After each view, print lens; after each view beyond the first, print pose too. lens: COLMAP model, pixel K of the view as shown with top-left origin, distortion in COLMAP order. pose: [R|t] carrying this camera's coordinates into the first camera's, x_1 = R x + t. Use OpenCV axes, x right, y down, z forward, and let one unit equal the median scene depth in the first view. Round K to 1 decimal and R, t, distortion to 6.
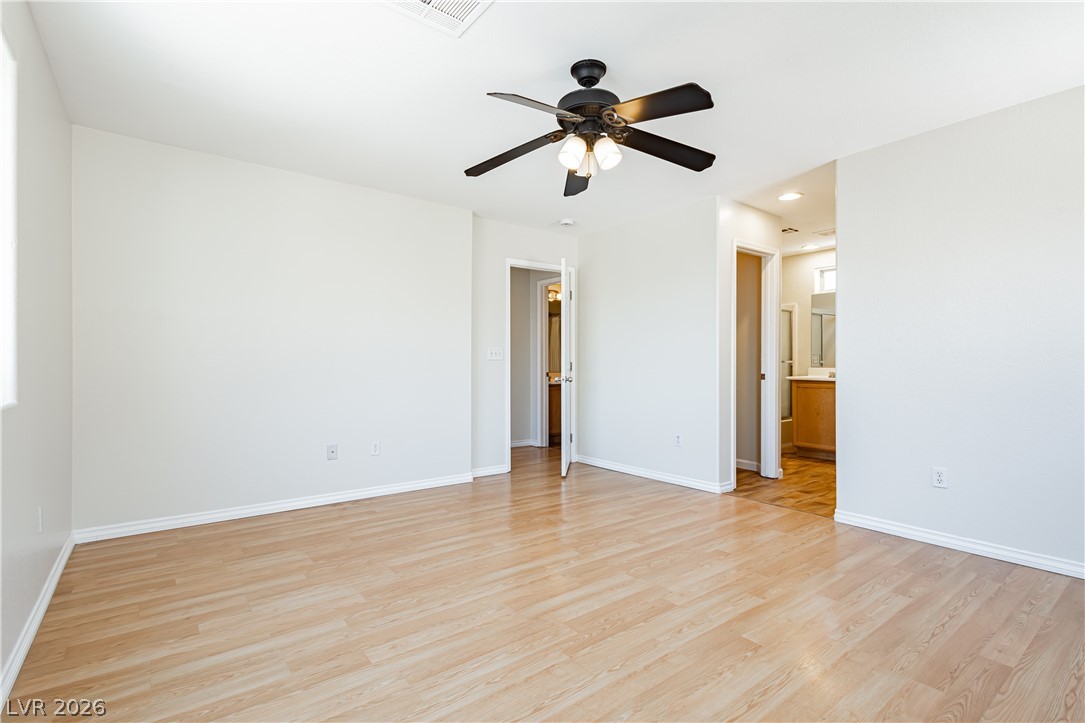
lens RADIAL K [[502.5, 0, 534.9], [0, 502.5, 360.9], [0, 0, 1]] dist [0.009125, -0.004673]
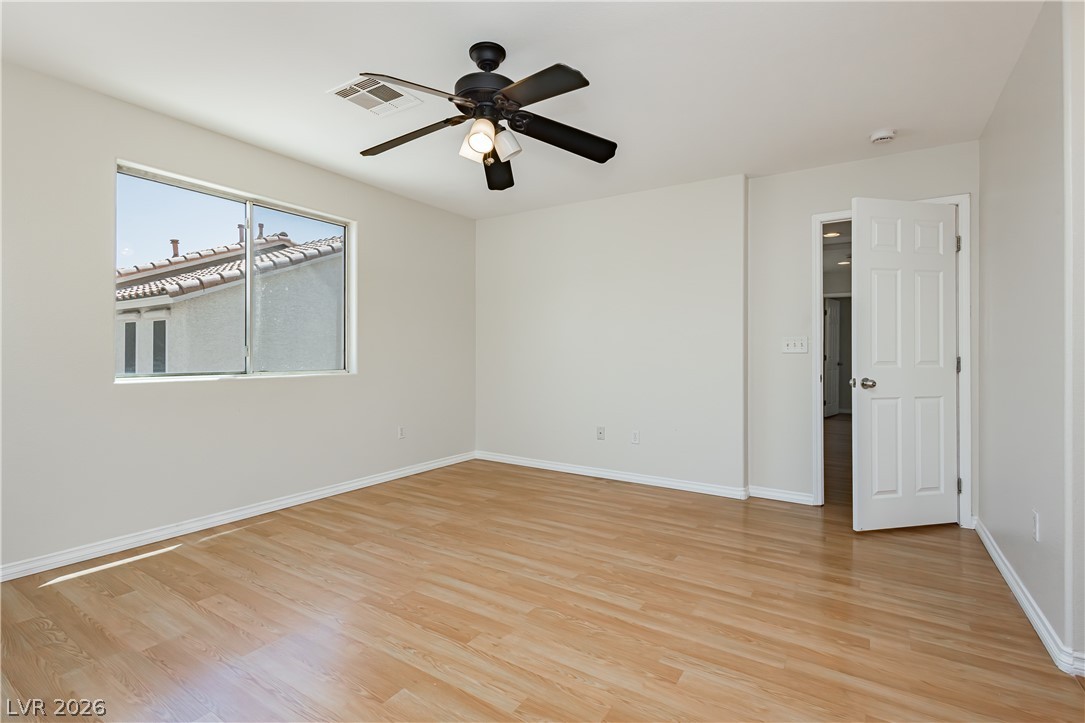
lens RADIAL K [[502.5, 0, 536.6], [0, 502.5, 356.6], [0, 0, 1]] dist [0.009125, -0.004673]
pose [[0.345747, 0.005783, -0.938310, 0.884513], [0.003252, 0.999968, 0.007362, -0.006687], [0.938322, -0.005597, 0.345717, 0.643213]]
